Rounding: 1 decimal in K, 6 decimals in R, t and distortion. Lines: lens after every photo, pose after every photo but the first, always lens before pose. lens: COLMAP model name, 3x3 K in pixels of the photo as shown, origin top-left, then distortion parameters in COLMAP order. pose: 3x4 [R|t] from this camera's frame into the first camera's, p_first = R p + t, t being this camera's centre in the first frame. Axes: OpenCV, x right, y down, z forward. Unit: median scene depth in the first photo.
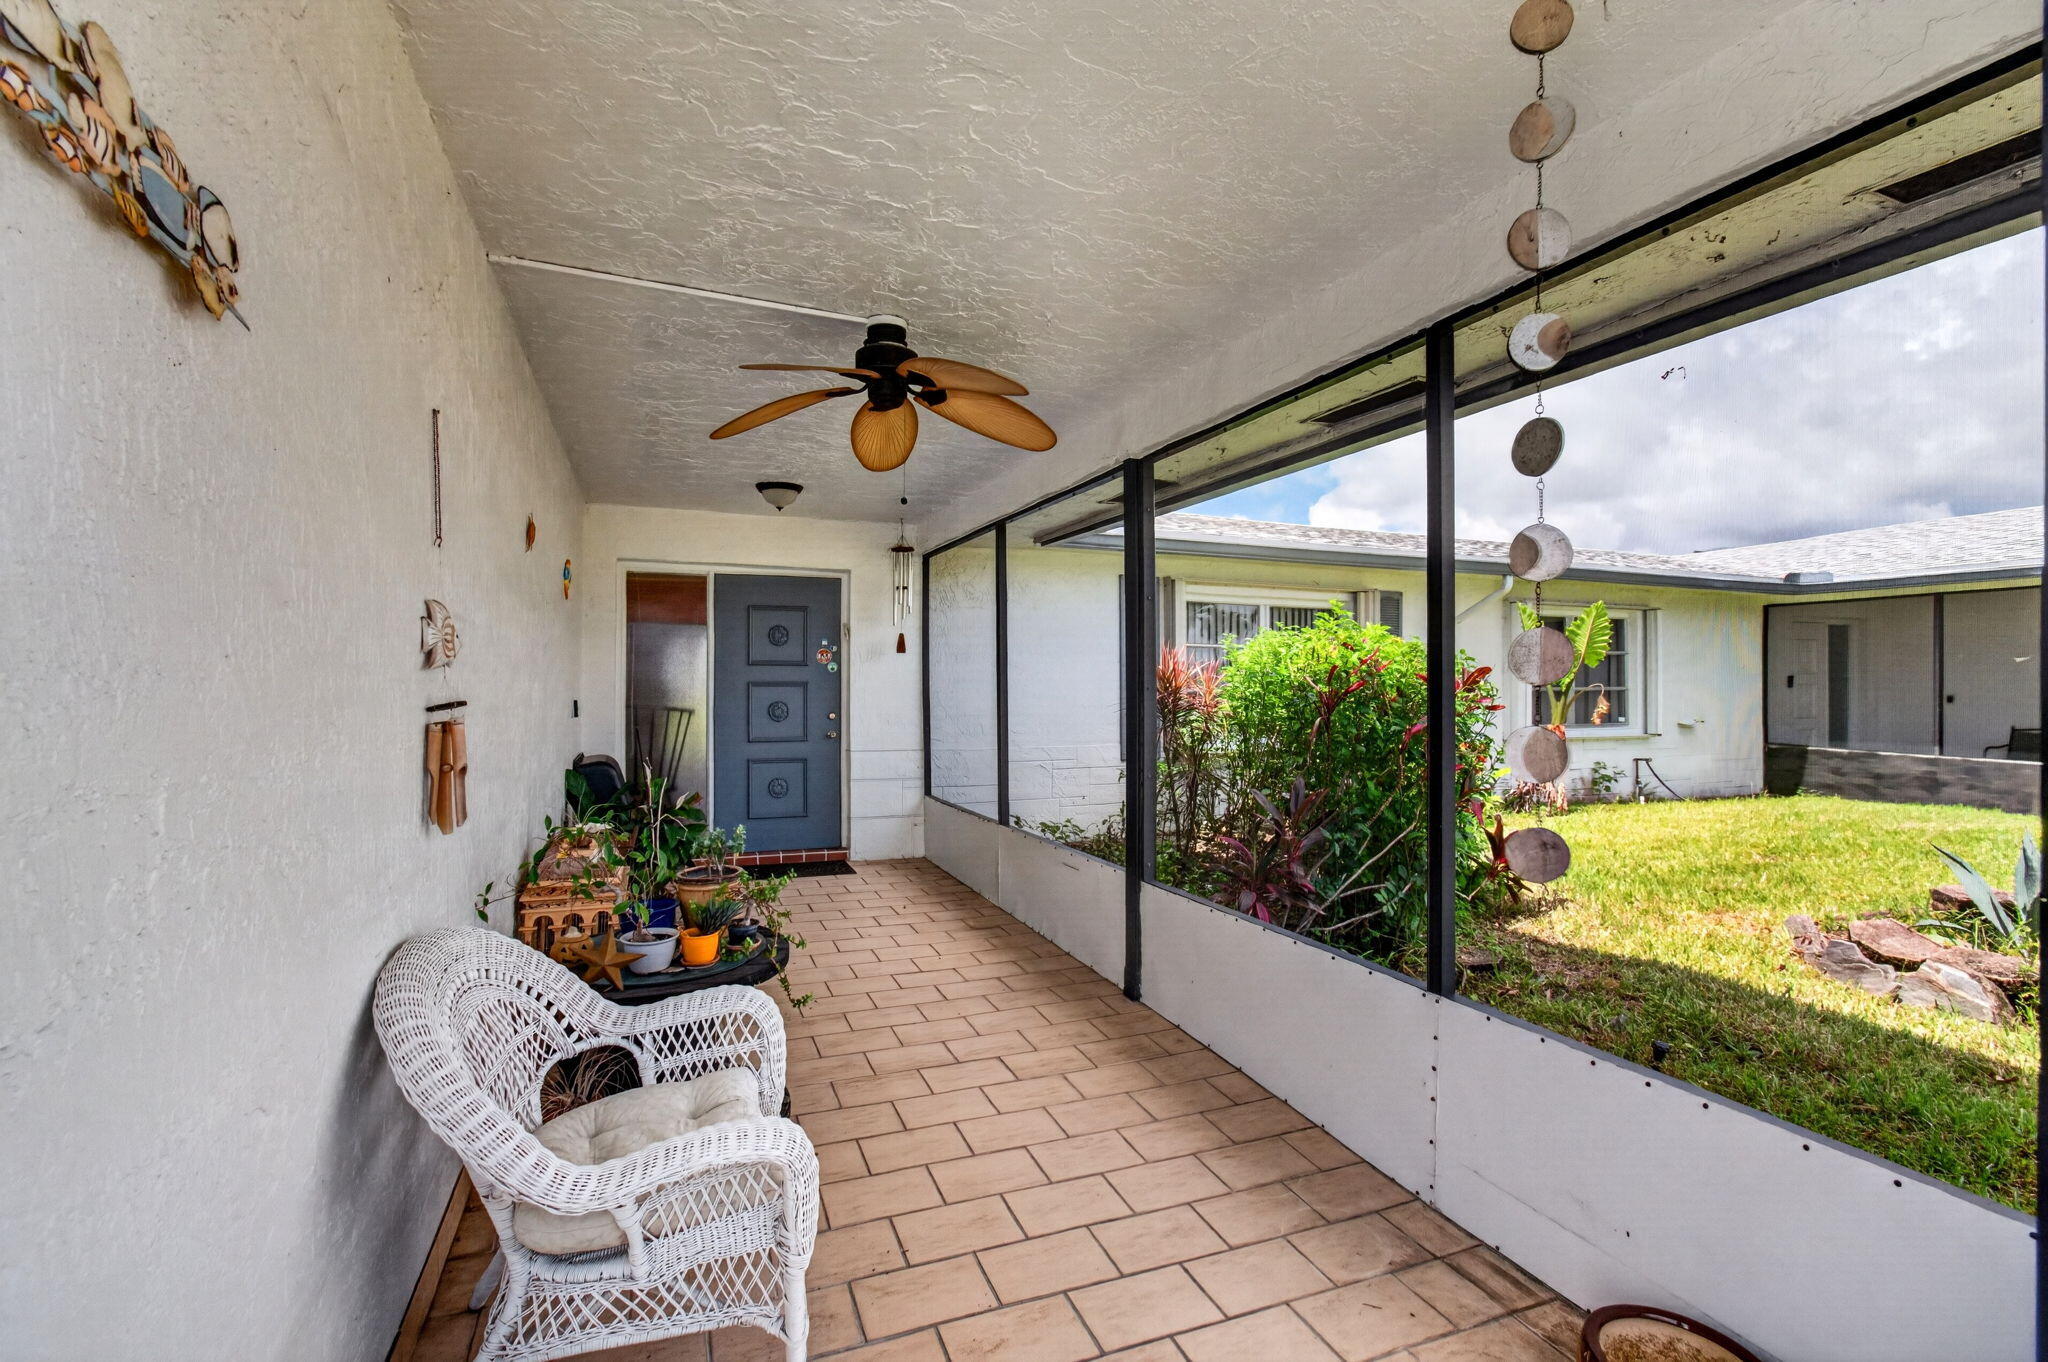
lens RADIAL K [[920.6, 0, 1024.0], [0, 920.6, 681.0], [0, 0, 1]] dist [0.001322, 0.000405]
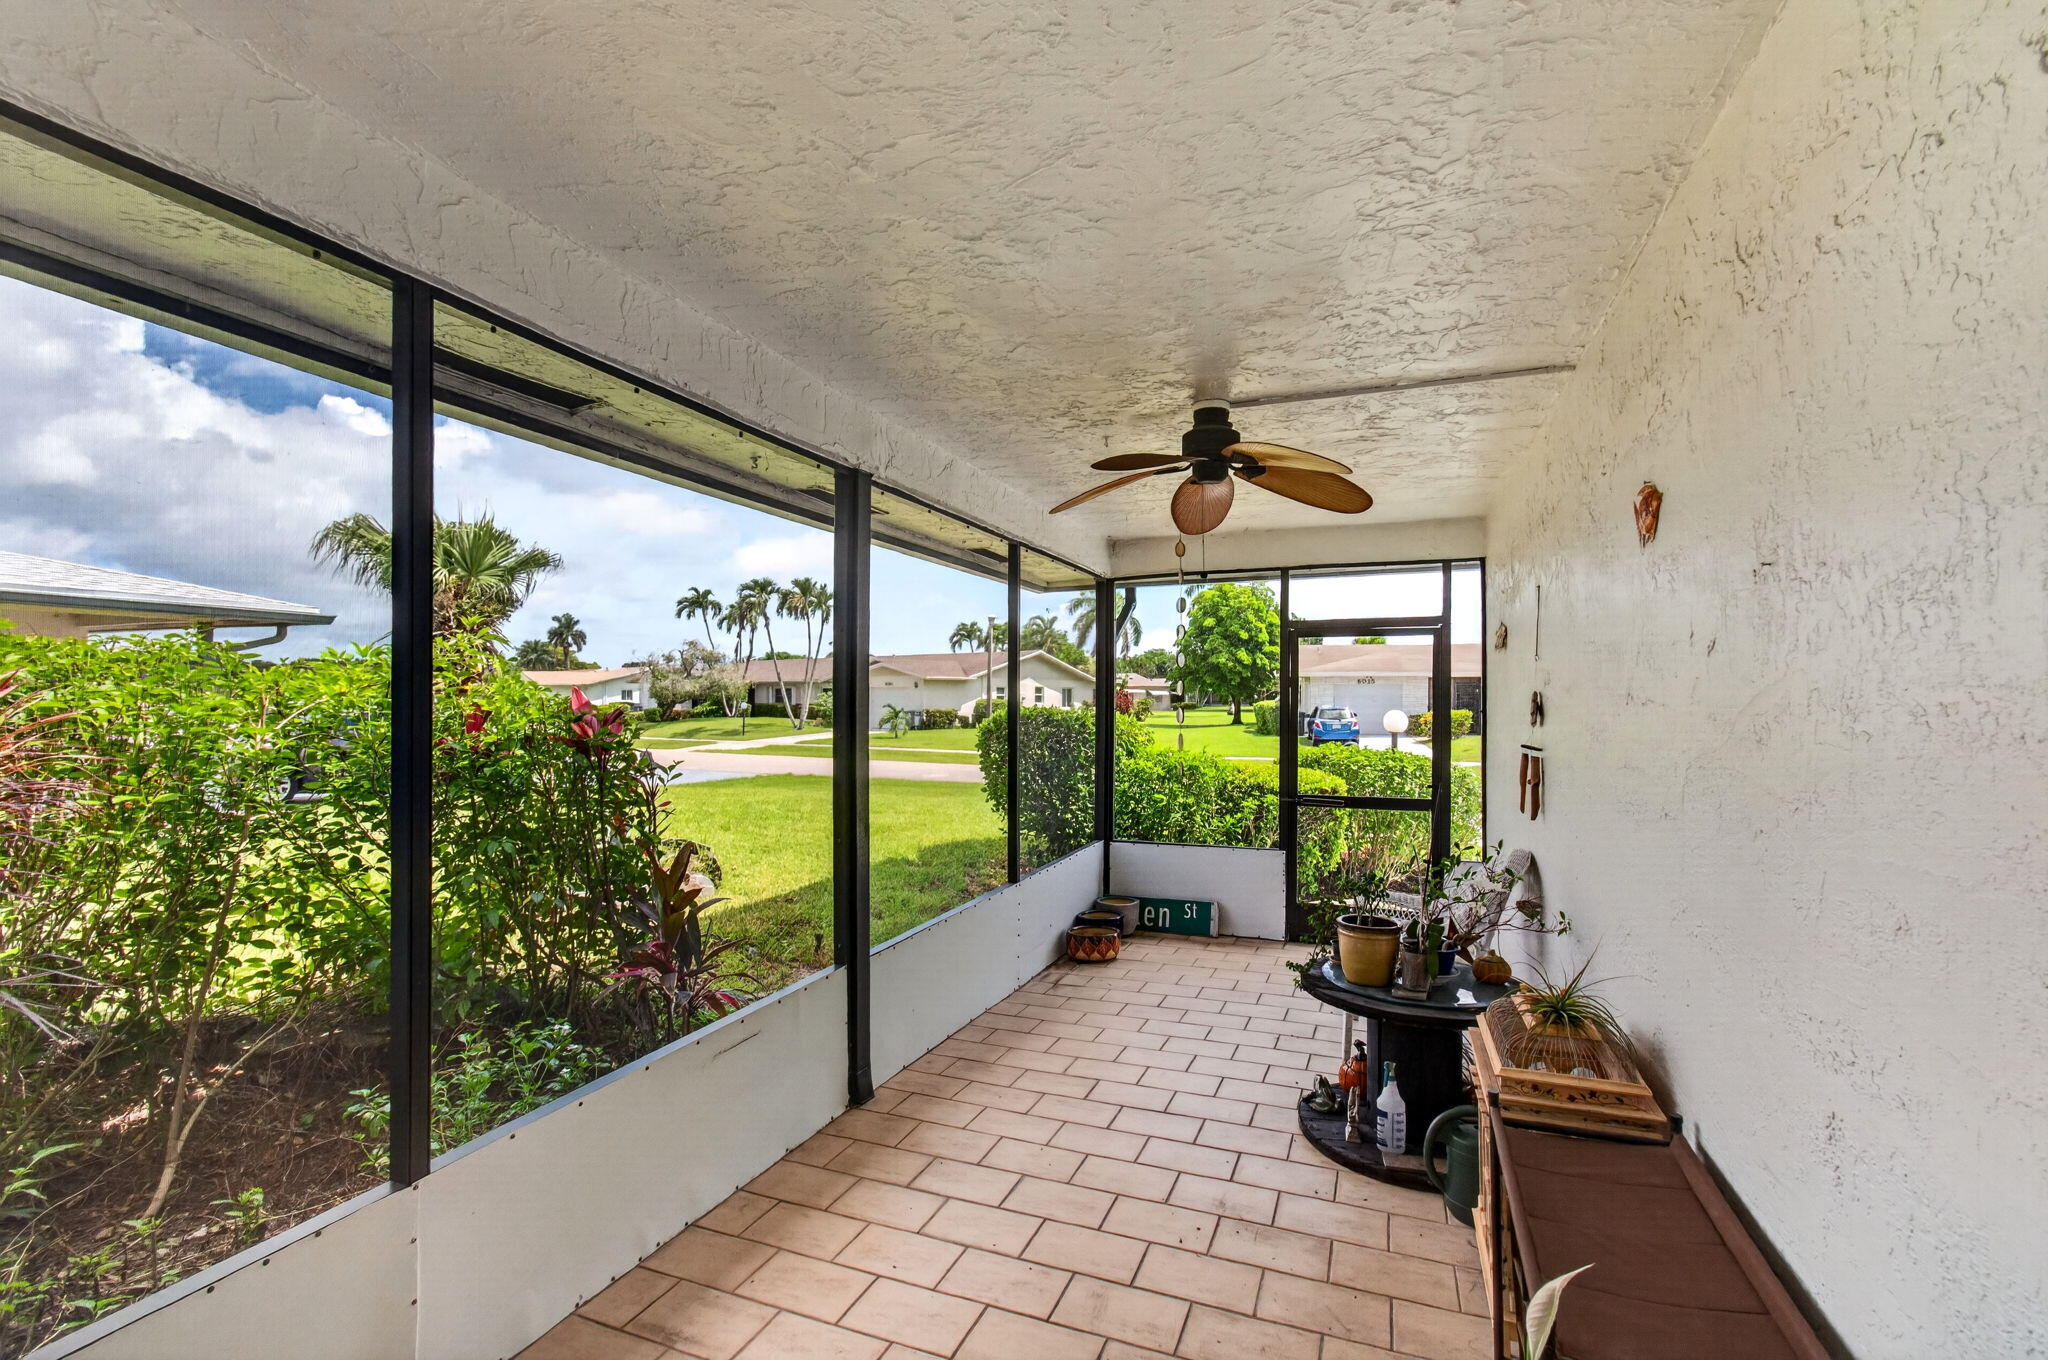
lens RADIAL K [[920.6, 0, 1024.0], [0, 920.6, 680.0], [0, 0, 1]] dist [0.001322, 0.000405]
pose [[-0.725076, 0.017967, 0.688435, -0.655631], [-0.000672, 0.999641, -0.026796, -0.022782], [-0.688669, -0.019892, -0.724803, 1.713918]]
